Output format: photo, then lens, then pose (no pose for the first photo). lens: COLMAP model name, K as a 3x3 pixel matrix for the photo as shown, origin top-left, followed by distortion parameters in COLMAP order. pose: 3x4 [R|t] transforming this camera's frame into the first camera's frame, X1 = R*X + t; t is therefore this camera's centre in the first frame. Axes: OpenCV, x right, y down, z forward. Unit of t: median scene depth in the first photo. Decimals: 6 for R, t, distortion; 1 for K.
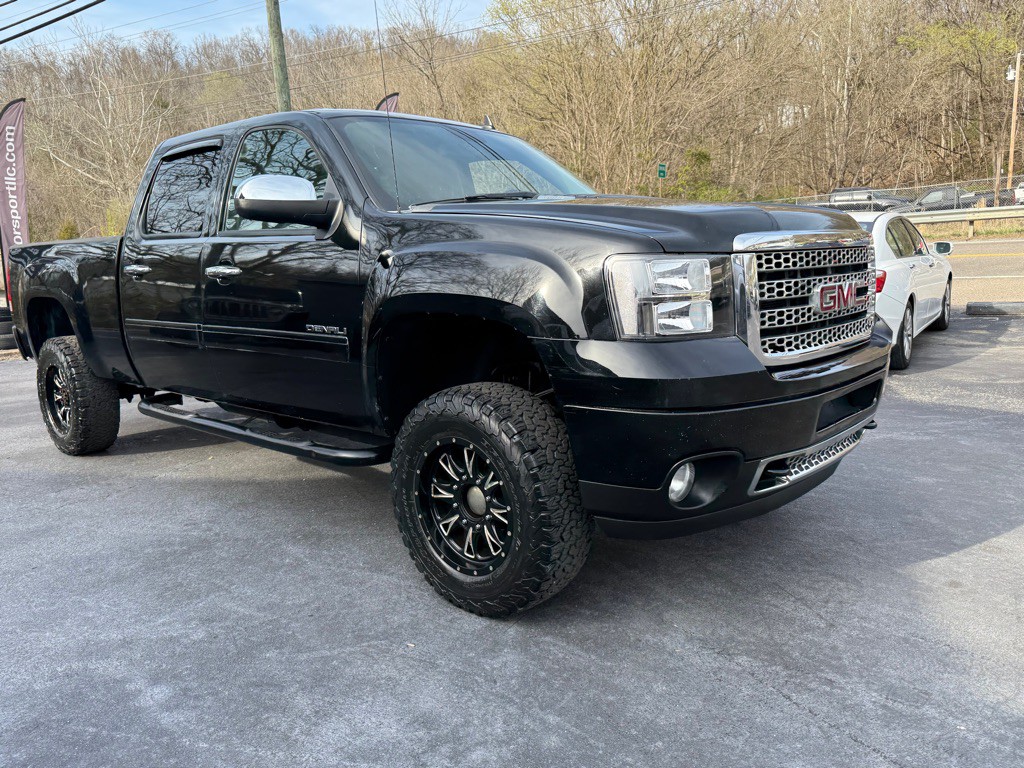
lens RADIAL K [[775.8, 0, 514.8], [0, 775.8, 398.4], [0, 0, 1]] dist [0.048210, -0.062332]
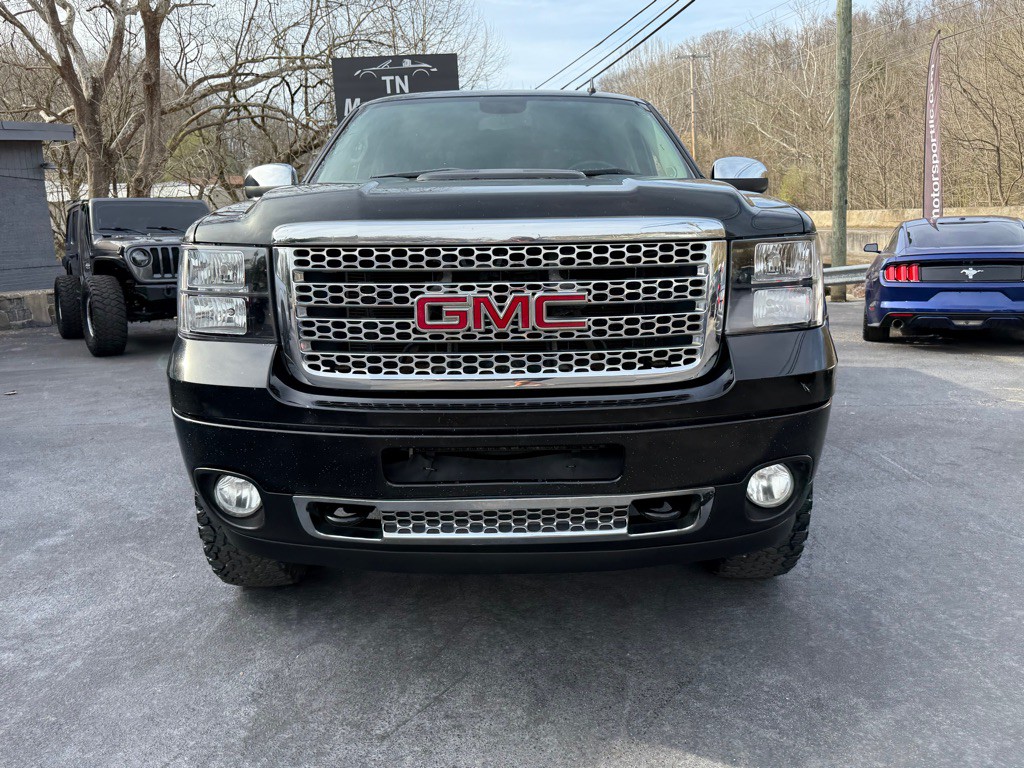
lens RADIAL K [[777.3, 0, 514.5], [0, 777.3, 385.2], [0, 0, 1]] dist [0.055000, -0.077466]
pose [[0.678600, 0.163398, -0.716103, 0.976396], [-0.144493, 0.985588, 0.087963, -0.134303], [0.720156, 0.043780, 0.692430, 0.539777]]
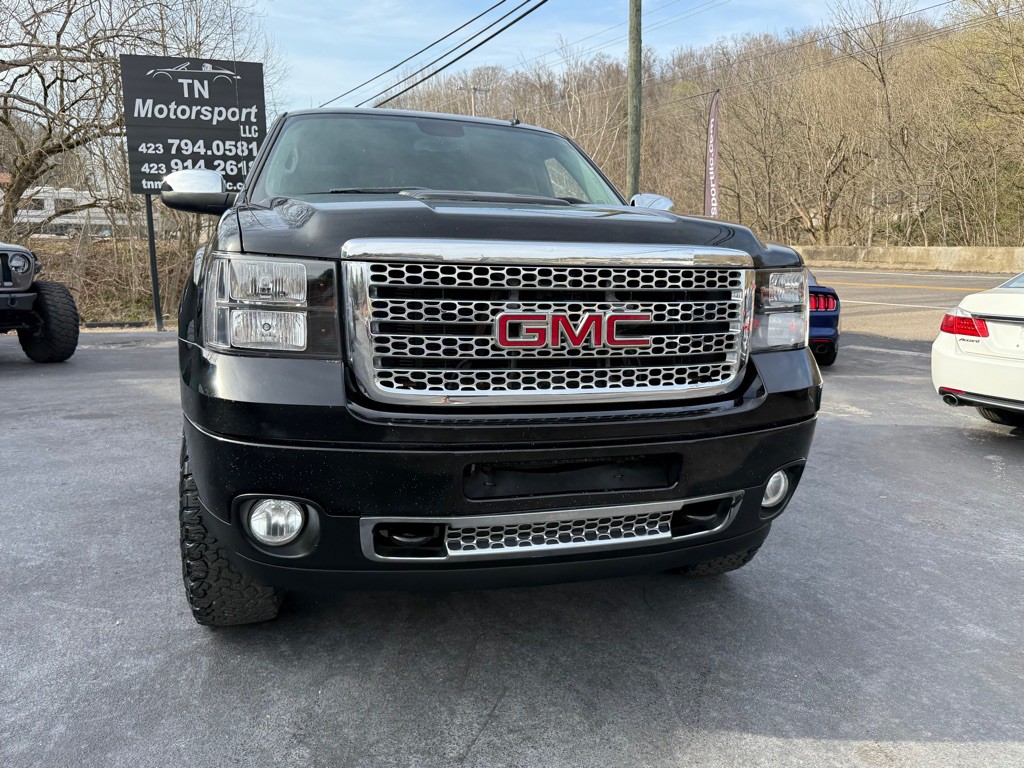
lens RADIAL K [[783.0, 0, 513.8], [0, 783.0, 373.7], [0, 0, 1]] dist [0.037284, -0.053686]
pose [[0.853357, 0.130756, -0.504663, 0.776882], [-0.148452, 0.988906, 0.005196, -0.088309], [0.499744, 0.070484, 0.863301, 0.339000]]
